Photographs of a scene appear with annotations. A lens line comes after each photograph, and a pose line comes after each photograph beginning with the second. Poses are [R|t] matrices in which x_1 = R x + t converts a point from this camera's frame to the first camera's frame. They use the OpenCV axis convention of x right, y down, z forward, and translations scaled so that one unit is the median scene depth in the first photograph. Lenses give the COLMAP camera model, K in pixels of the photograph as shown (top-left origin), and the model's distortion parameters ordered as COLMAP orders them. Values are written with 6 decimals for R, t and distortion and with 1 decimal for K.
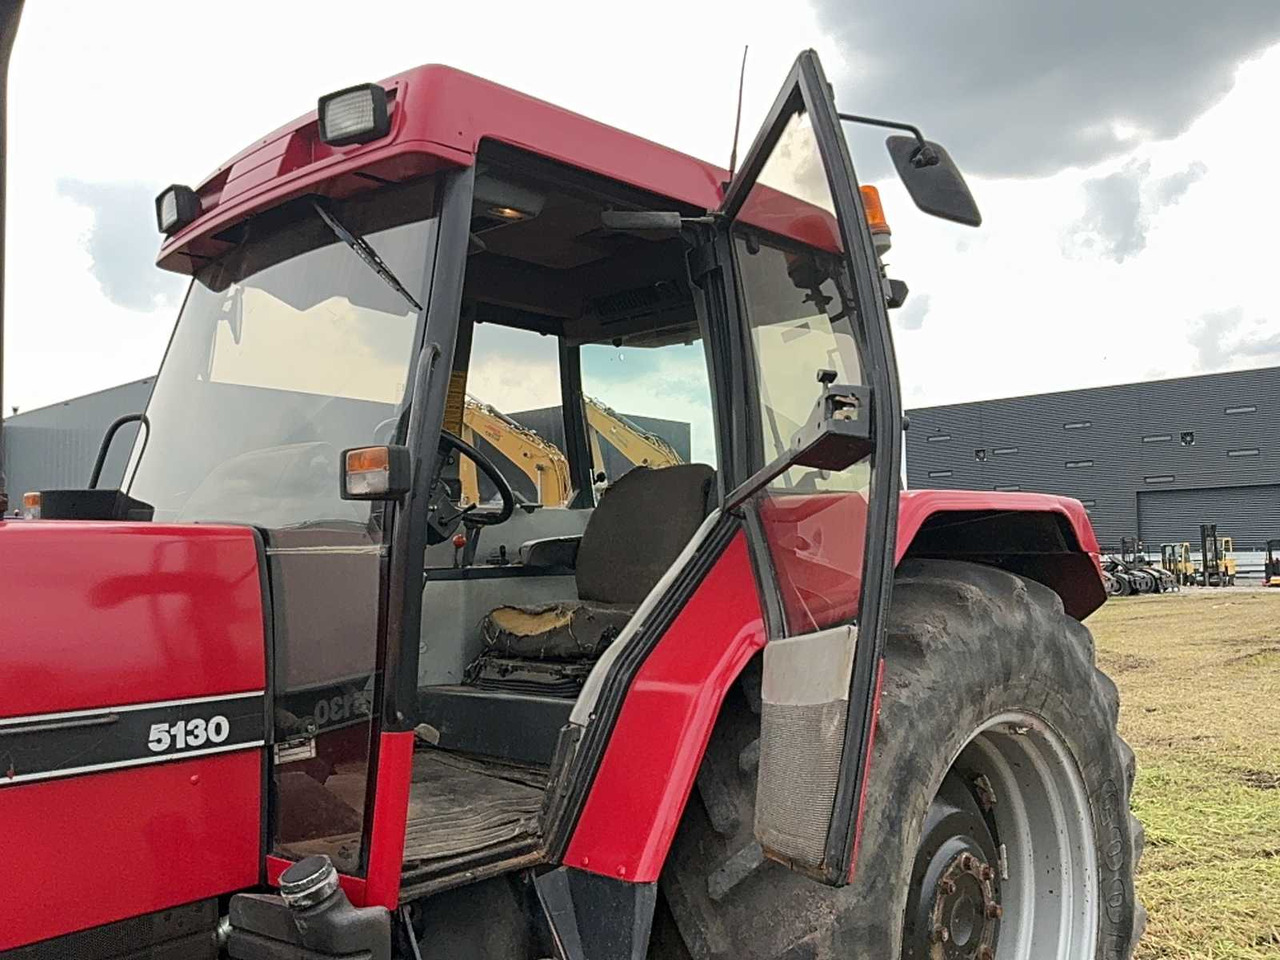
lens RADIAL K [[1059.6, 0, 640.4], [0, 1059.6, 478.1], [0, 0, 1]] dist [0.109187, -0.213721]
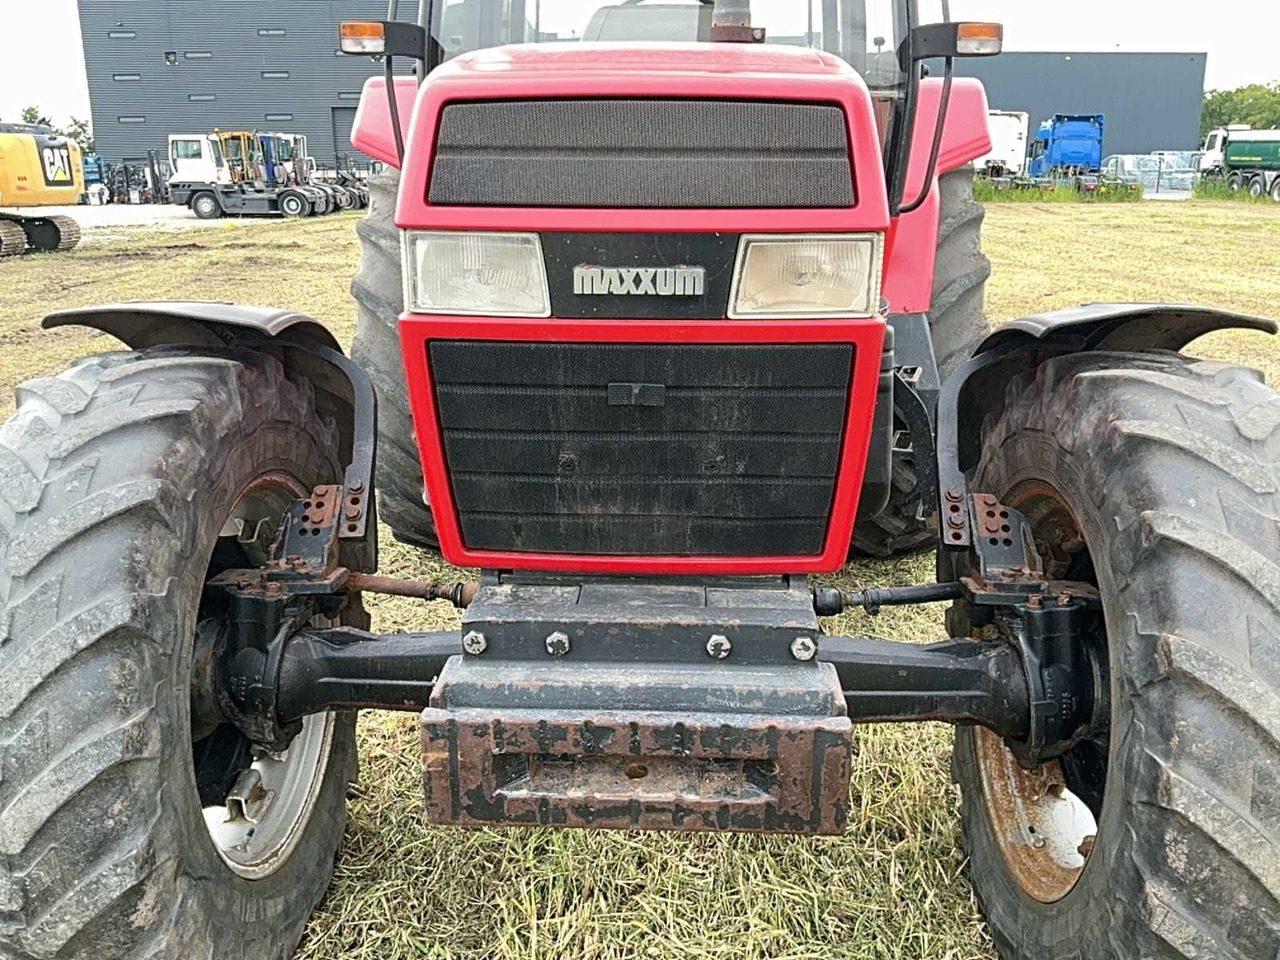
lens RADIAL K [[1059.6, 0, 644.4], [0, 1059.6, 470.9], [0, 0, 1]] dist [0.109187, -0.213721]
pose [[0.746280, -0.169388, 0.643719, -1.214783], [-0.056654, 0.947406, 0.314981, 0.089894], [-0.663217, -0.271533, 0.697433, 0.035333]]
